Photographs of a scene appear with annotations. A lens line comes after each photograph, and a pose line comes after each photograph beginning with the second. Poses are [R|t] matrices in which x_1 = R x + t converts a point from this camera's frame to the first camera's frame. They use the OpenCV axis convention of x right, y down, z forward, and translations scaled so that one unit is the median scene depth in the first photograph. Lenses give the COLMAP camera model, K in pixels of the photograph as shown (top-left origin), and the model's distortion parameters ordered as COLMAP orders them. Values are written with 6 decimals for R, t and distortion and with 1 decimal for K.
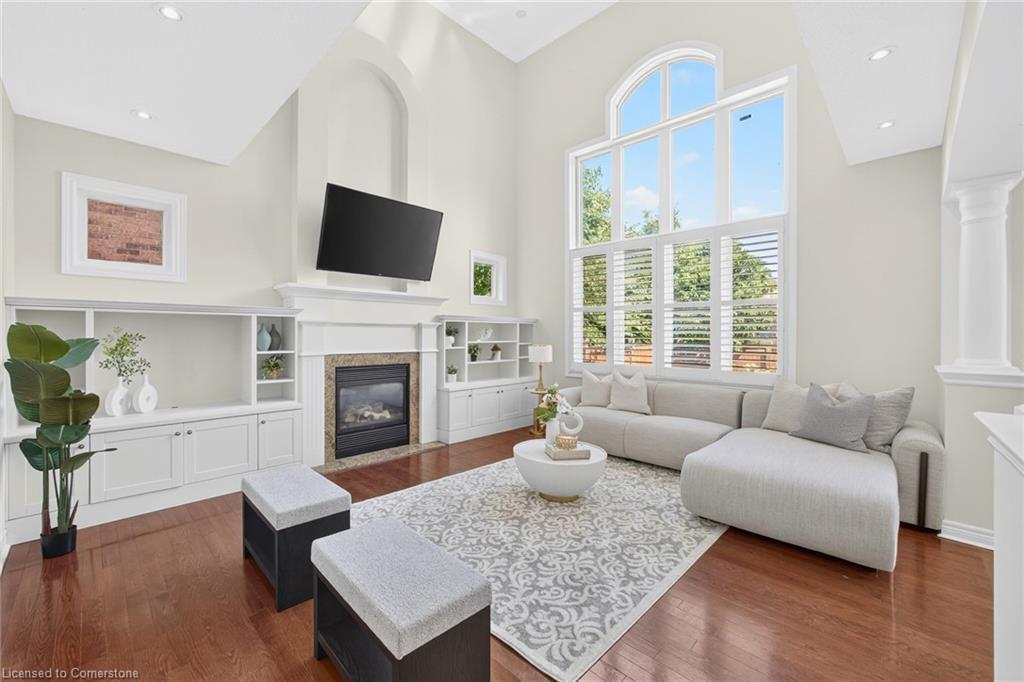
lens RADIAL K [[413.7, 0, 509.4], [0, 413.7, 338.9], [0, 0, 1]] dist [0.001981, 0.000092]
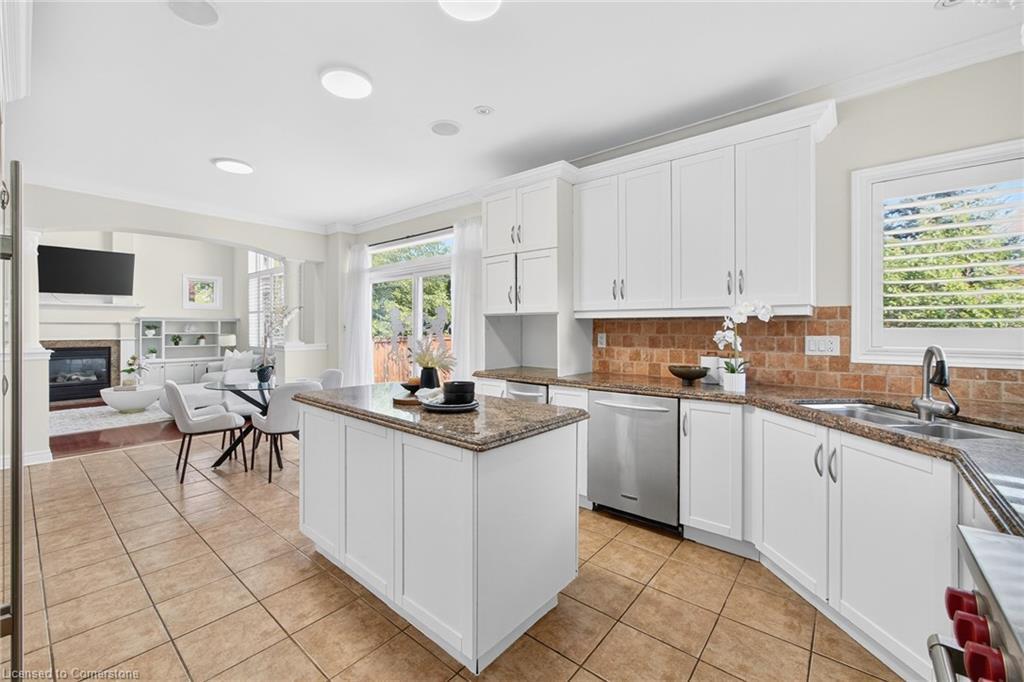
lens RADIAL K [[413.7, 0, 515.4], [0, 413.7, 332.6], [0, 0, 1]] dist [0.001981, 0.000092]
pose [[0.995402, -0.016788, 0.094303, 1.165111], [0.017193, 0.999846, -0.003490, 0.035531], [-0.094230, 0.005095, 0.995537, -0.762319]]
